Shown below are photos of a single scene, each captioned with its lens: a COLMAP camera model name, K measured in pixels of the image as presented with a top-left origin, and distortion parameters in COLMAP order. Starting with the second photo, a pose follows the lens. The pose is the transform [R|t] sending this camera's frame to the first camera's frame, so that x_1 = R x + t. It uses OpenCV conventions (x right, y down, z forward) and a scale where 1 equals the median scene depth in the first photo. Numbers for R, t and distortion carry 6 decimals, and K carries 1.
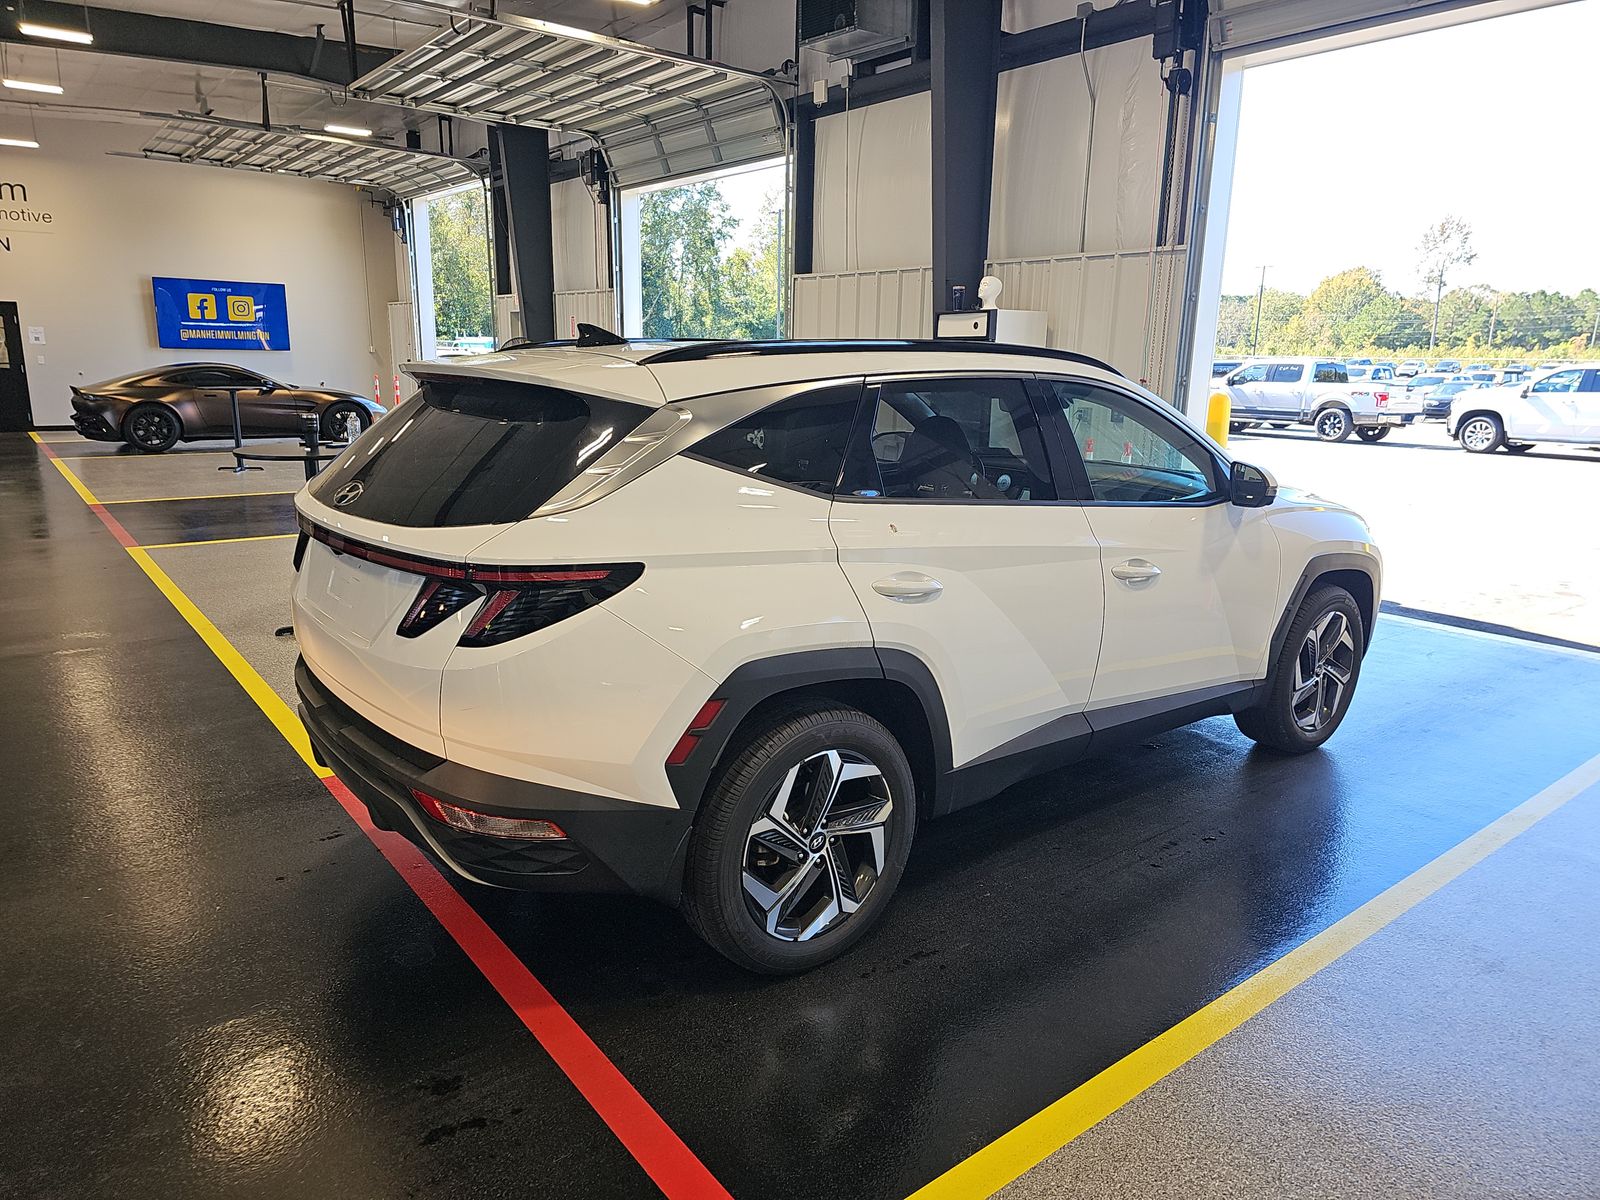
lens RADIAL K [[1050.5, 0, 790.7], [0, 1050.5, 600.2], [0, 0, 1]] dist [0.036568, -0.034884]
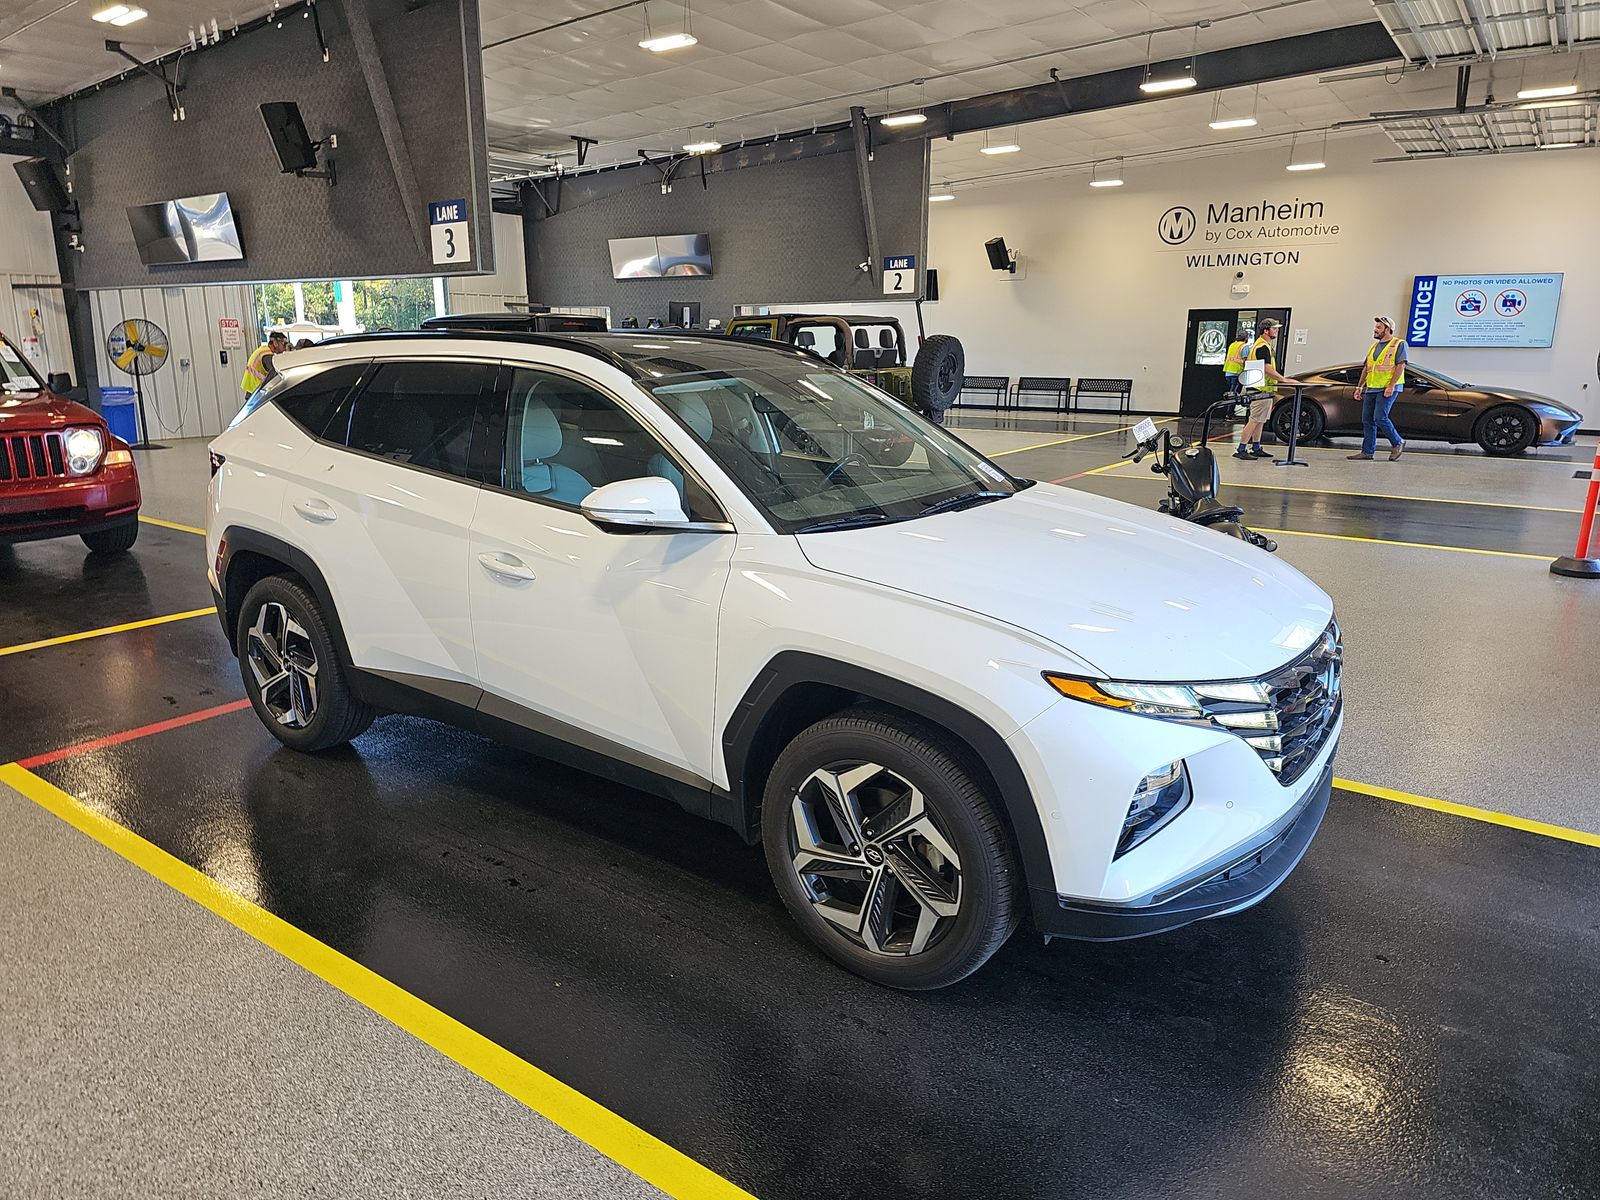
lens RADIAL K [[1050.5, 0, 792.8], [0, 1050.5, 593.6], [0, 0, 1]] dist [0.036568, -0.034884]
pose [[0.269580, 0.211058, -0.939564, 1.291429], [-0.217615, 0.963799, 0.154063, -0.207390], [0.938067, 0.162931, 0.305750, 0.950560]]
